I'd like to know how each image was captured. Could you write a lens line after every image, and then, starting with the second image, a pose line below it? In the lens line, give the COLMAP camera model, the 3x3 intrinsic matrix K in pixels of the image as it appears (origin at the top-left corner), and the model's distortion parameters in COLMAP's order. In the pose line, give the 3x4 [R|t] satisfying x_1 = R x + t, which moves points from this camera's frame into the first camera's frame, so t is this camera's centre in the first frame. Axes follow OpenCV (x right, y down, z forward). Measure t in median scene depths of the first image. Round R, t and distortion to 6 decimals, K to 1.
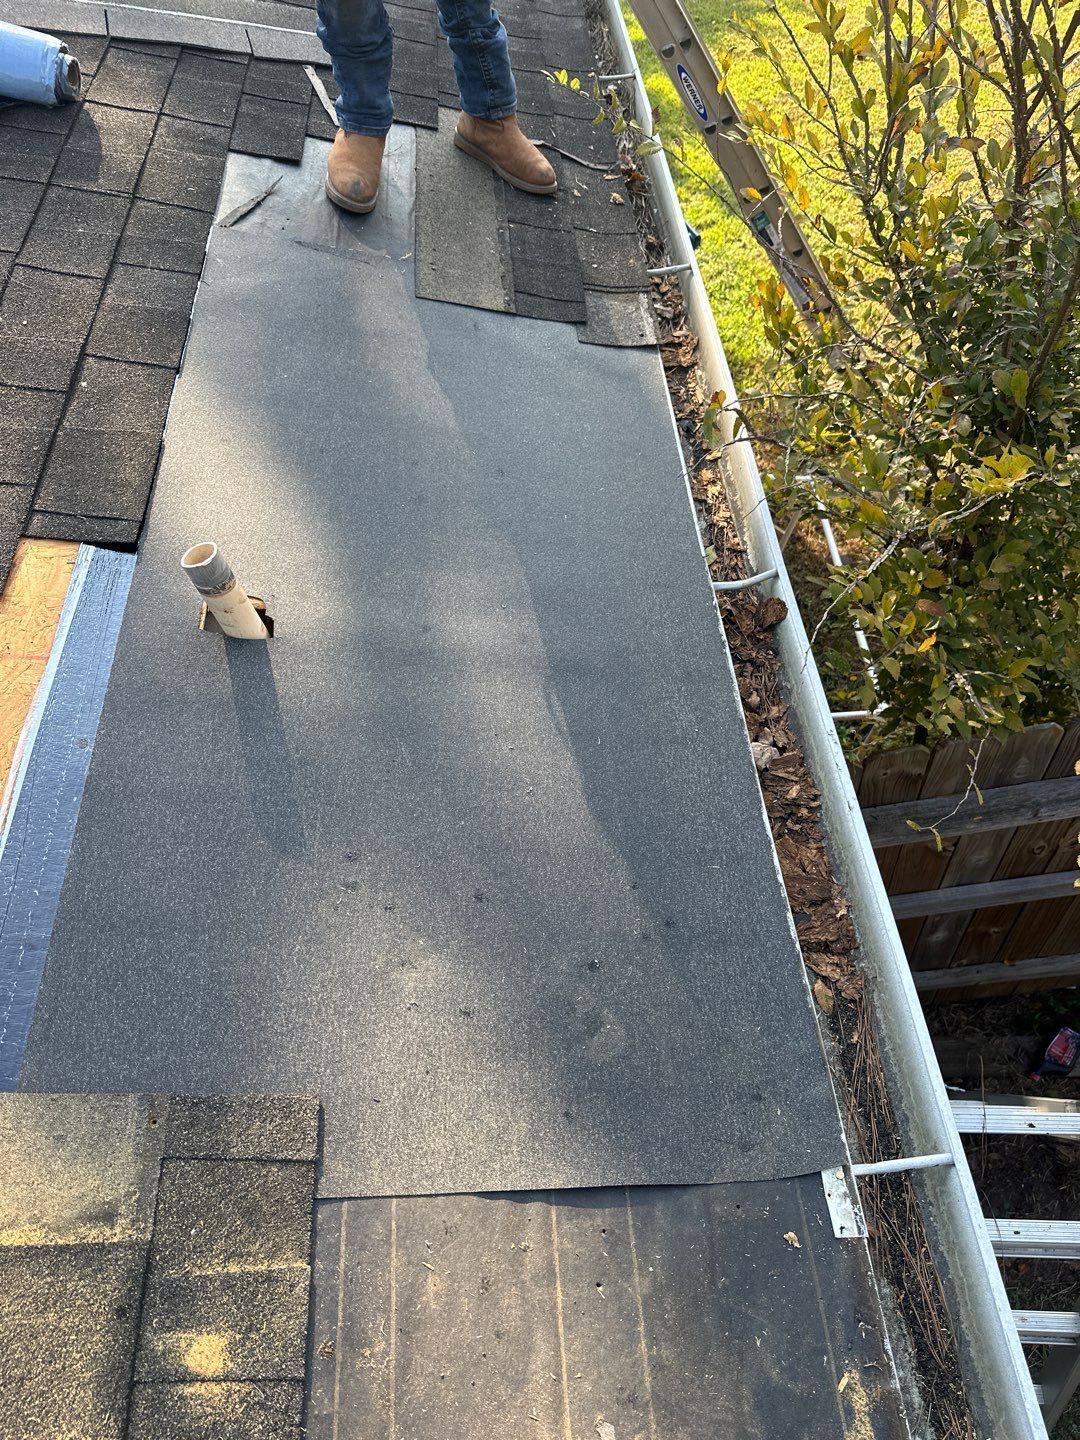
lens RADIAL K [[1038.3, 0, 560.8], [0, 1038.3, 716.7], [0, 0, 1]] dist [0.017397, -0.029607]
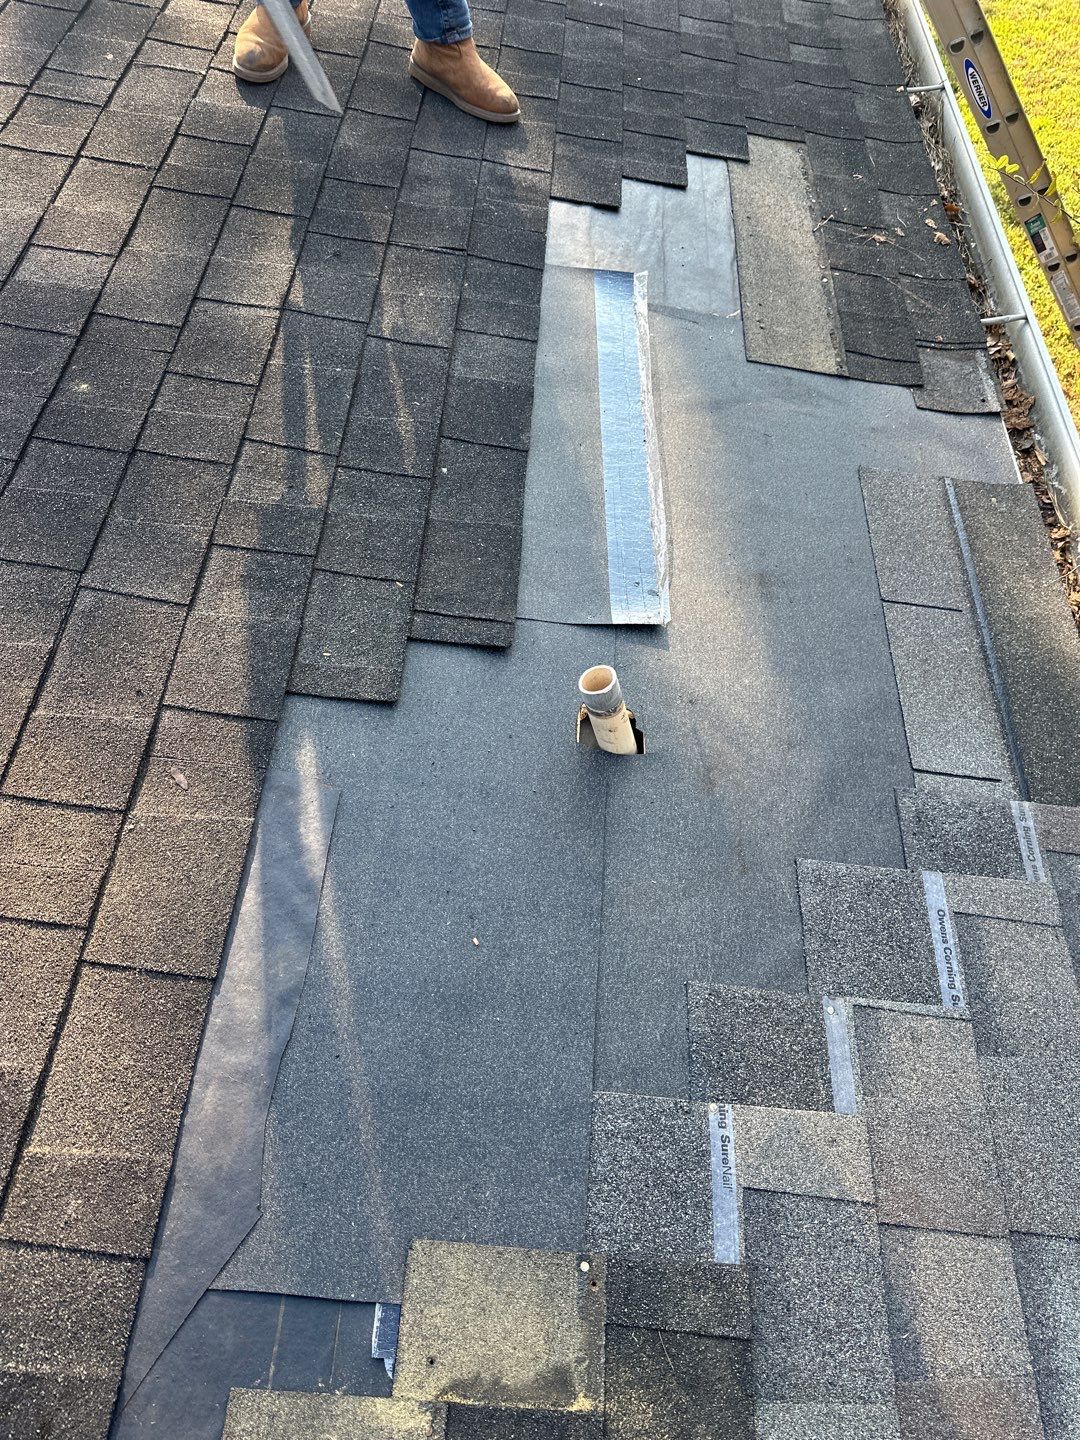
lens RADIAL K [[1045.9, 0, 533.5], [0, 1045.9, 721.0], [0, 0, 1]] dist [0.010827, -0.023616]
pose [[0.988920, 0.061071, -0.135306, -0.193064], [-0.054992, 0.997322, 0.048222, -0.113432], [0.137888, -0.040247, 0.989630, 0.004468]]
